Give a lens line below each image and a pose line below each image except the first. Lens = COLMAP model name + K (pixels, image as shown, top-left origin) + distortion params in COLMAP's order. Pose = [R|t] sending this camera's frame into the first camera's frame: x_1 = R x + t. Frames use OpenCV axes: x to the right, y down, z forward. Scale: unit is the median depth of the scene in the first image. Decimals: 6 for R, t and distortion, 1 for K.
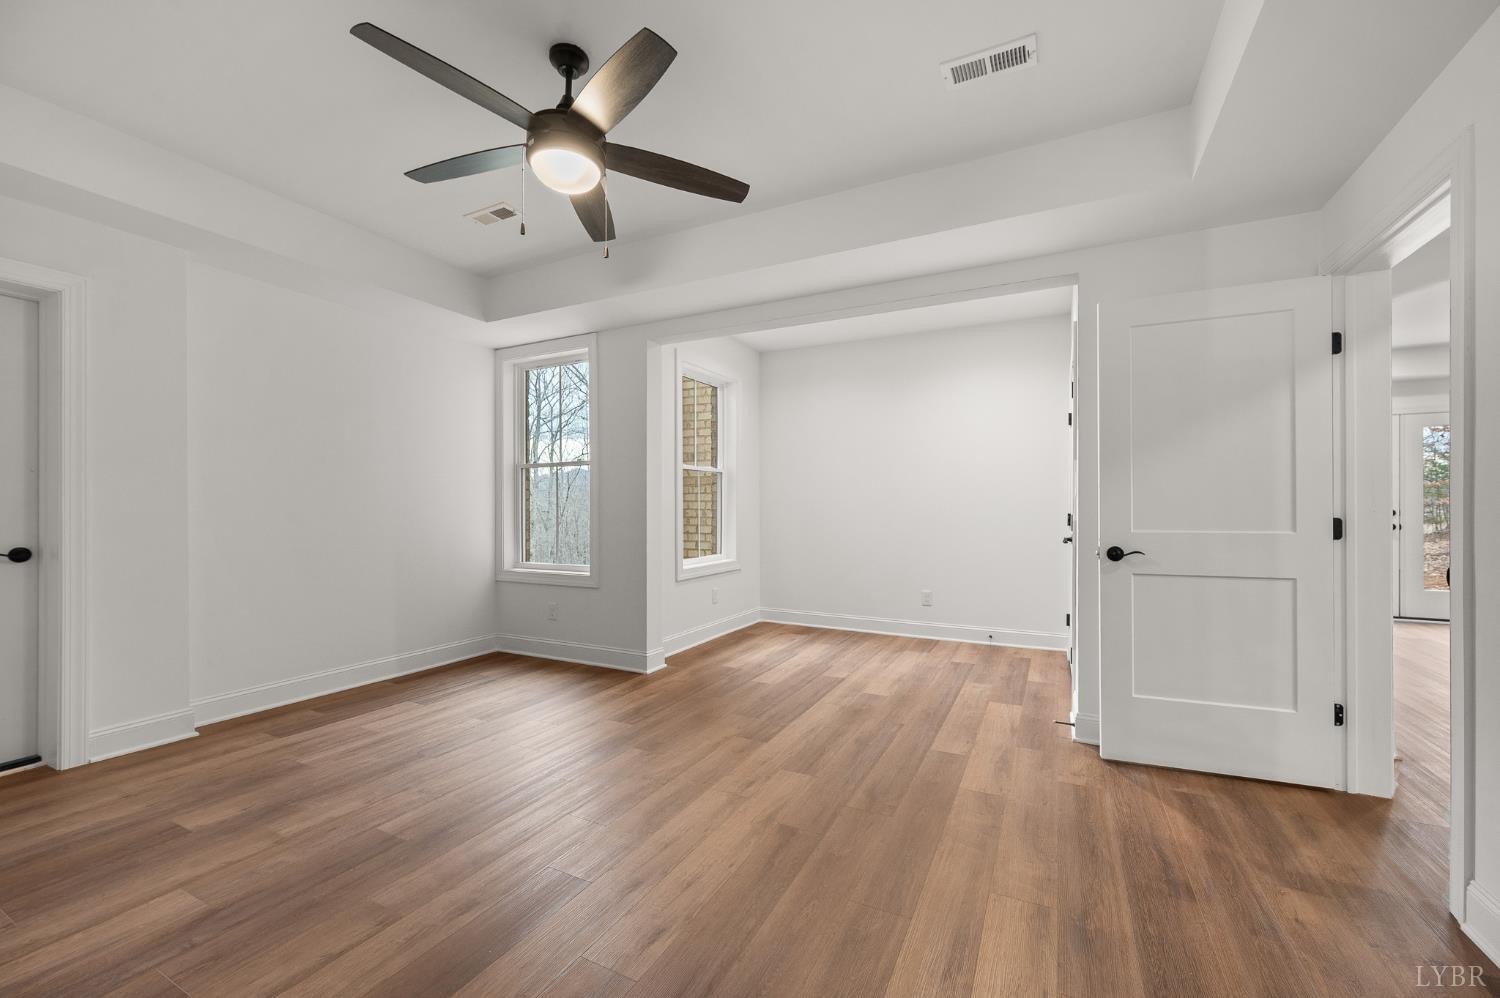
lens RADIAL K [[598.1, 0, 742.7], [0, 598.1, 501.2], [0, 0, 1]] dist [-0.001918, 0.000267]
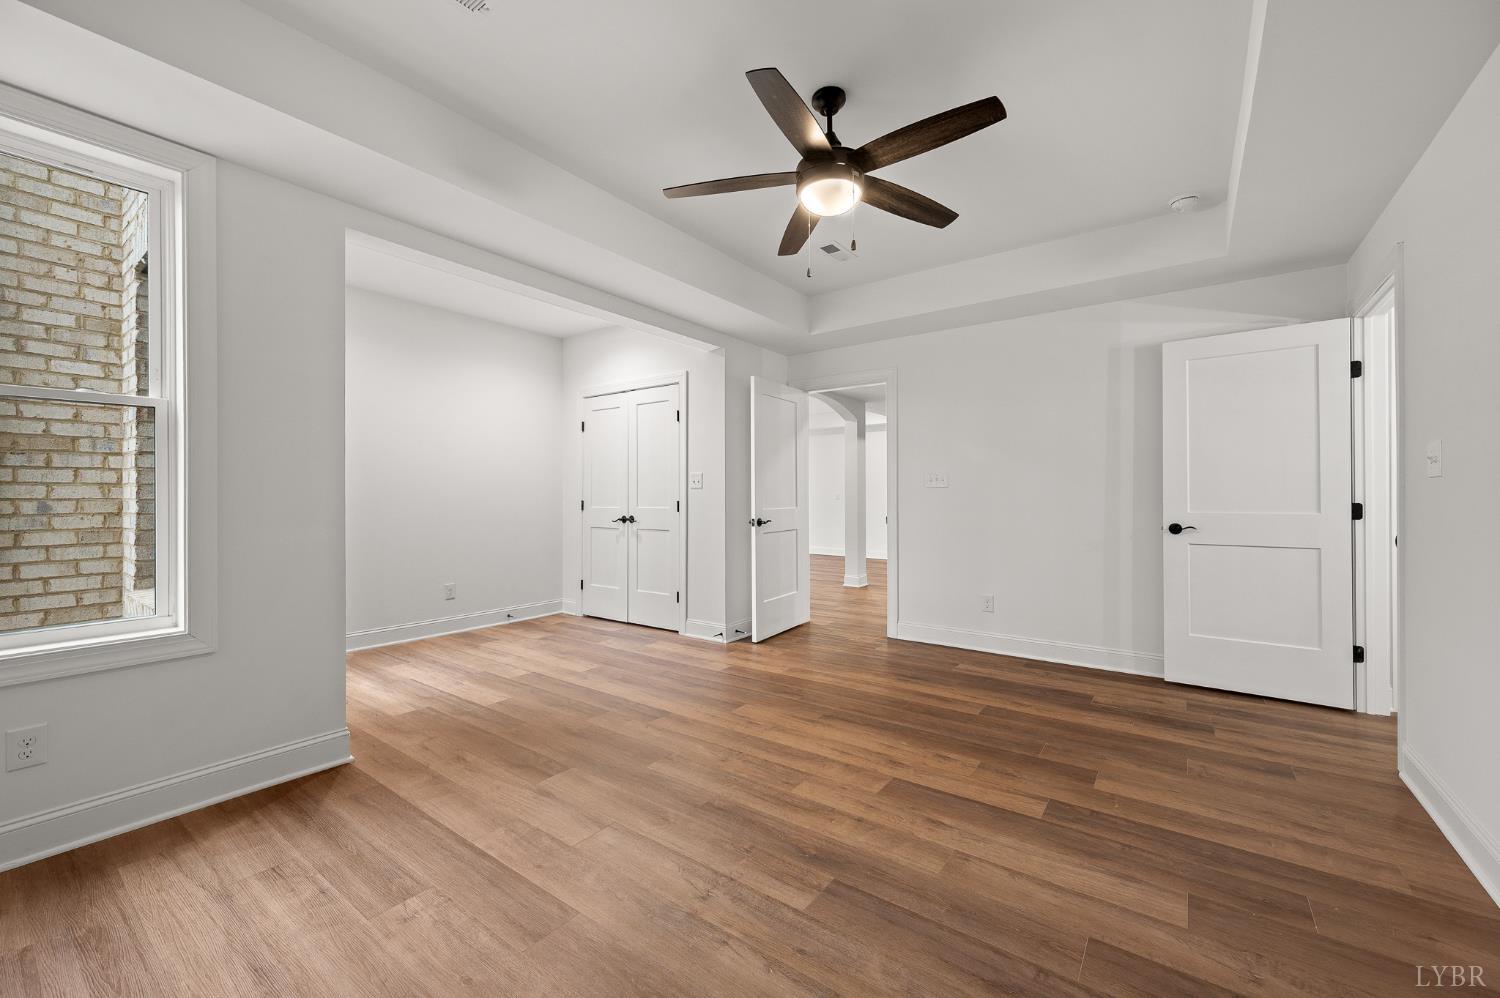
lens RADIAL K [[598.1, 0, 758.2], [0, 598.1, 496.2], [0, 0, 1]] dist [-0.001918, 0.000267]
pose [[0.156845, -0.001311, 0.987622, -0.850551], [-0.008737, 0.999958, 0.002715, 0.007505], [-0.987585, -0.009055, 0.156827, 0.579156]]
